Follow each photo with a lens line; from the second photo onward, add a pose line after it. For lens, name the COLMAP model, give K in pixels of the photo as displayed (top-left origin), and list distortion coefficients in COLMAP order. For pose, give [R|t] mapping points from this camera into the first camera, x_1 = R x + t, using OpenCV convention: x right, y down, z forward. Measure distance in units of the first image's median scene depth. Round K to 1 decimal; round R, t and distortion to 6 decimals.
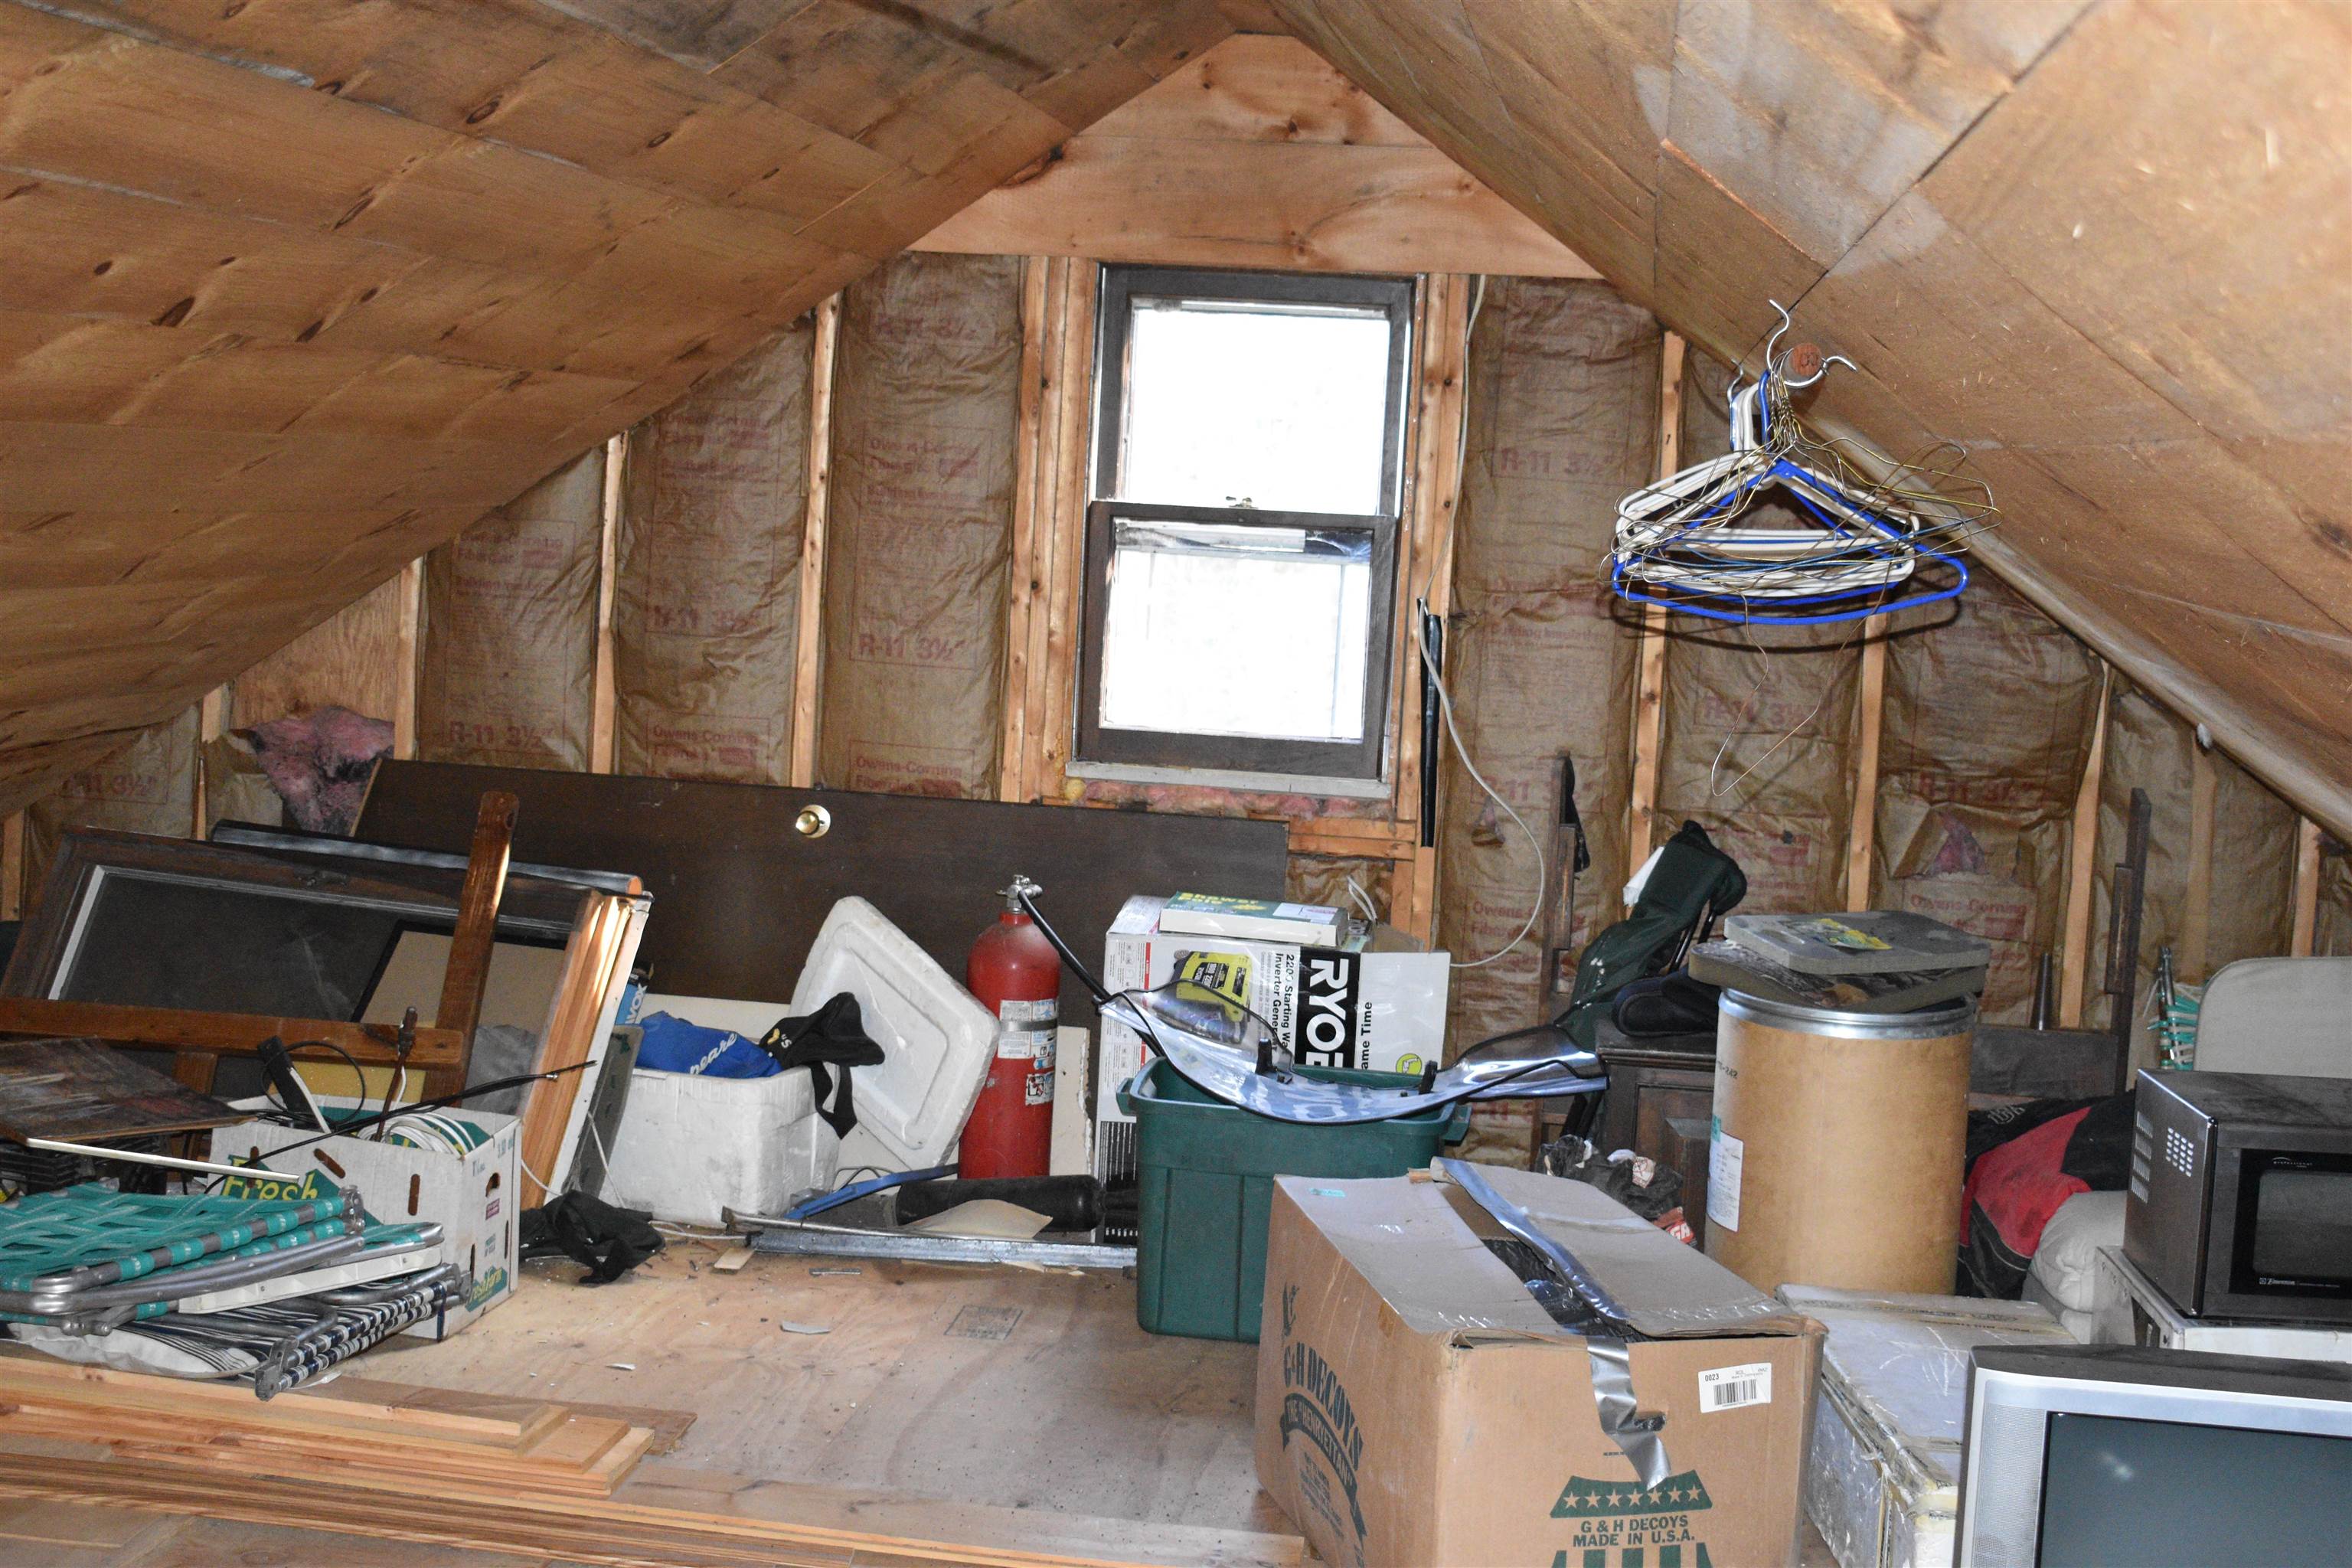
lens RADIAL K [[3333.4, 0, 1193.1], [0, 3333.4, 775.2], [0, 0, 1]] dist [-0.040472, 0.000000]
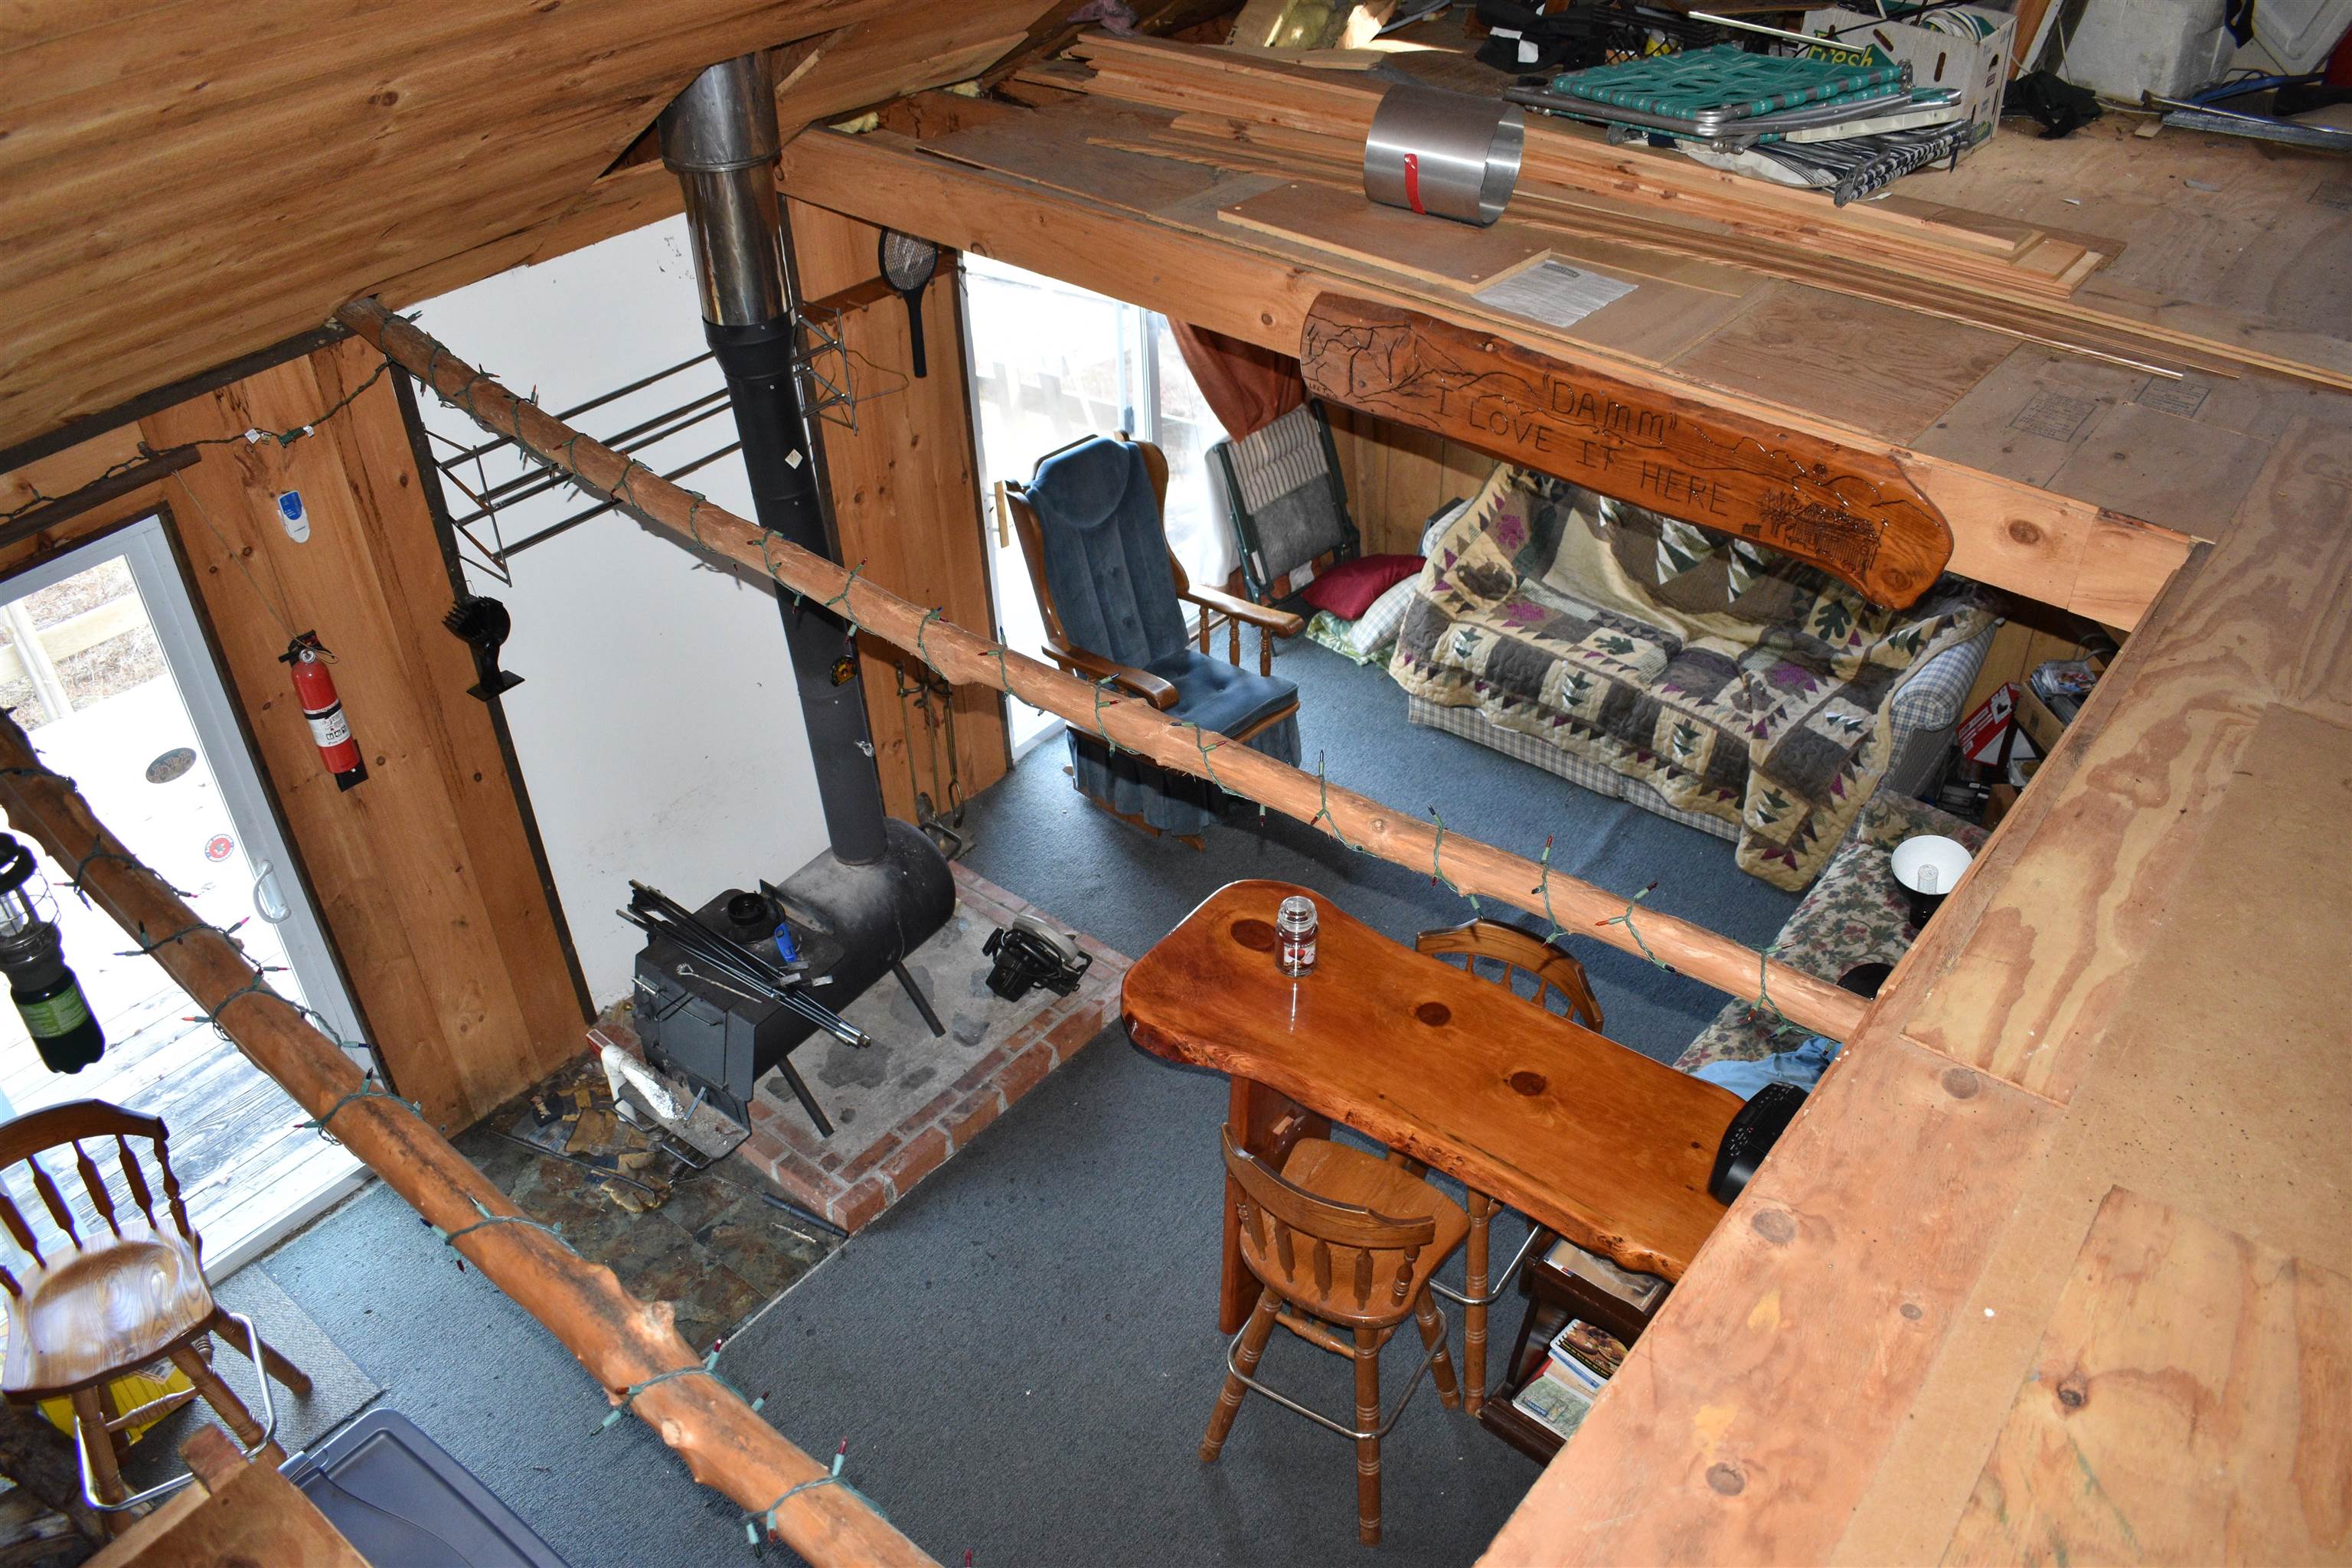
lens RADIAL K [[1830.3, 0, 1187.3], [0, 1830.3, 769.2], [0, 0, 1]] dist [-0.097900, 0.017054]
pose [[0.848870, 0.236294, -0.472847, -0.063484], [0.026908, 0.874049, 0.485092, 0.007945], [0.527916, -0.424503, 0.735596, 0.105019]]
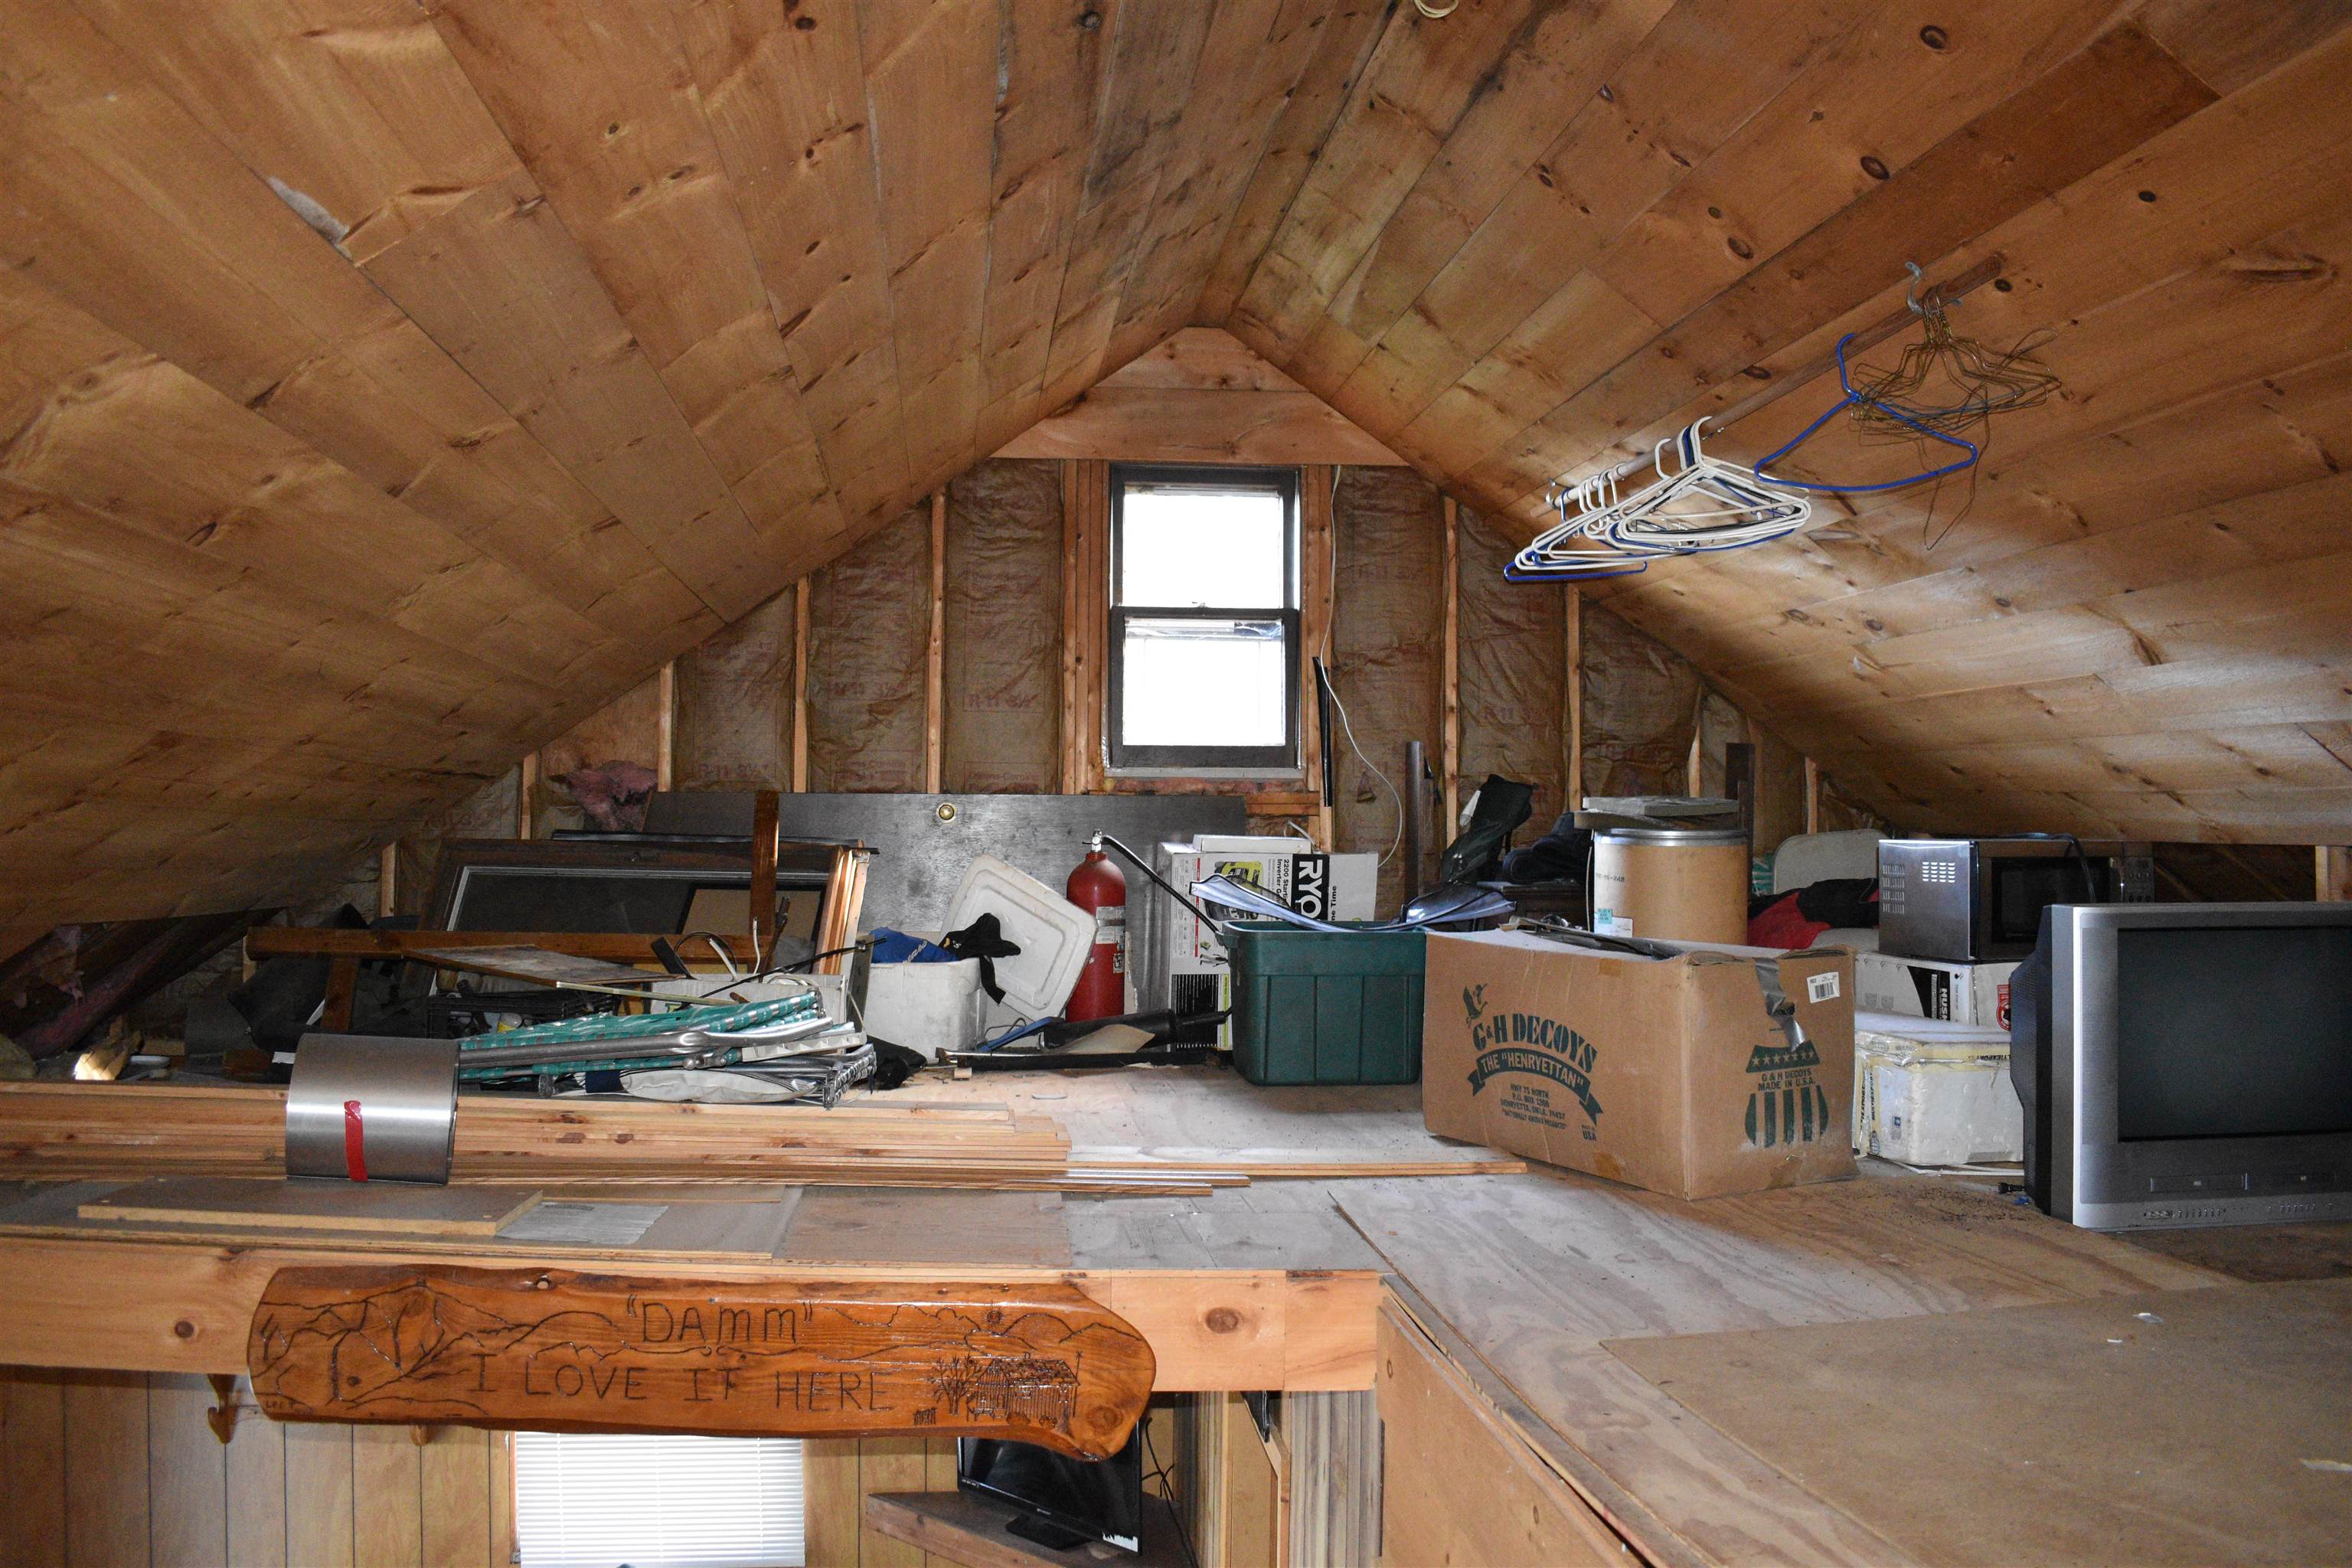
lens RADIAL K [[1830.3, 0, 1181.7], [0, 1830.3, 772.3], [0, 0, 1]] dist [-0.097900, 0.017054]
pose [[0.967990, -0.041737, 0.247494, -0.230003], [0.070823, 0.991426, -0.109809, 0.102250], [-0.240789, 0.123822, 0.962647, 0.146880]]
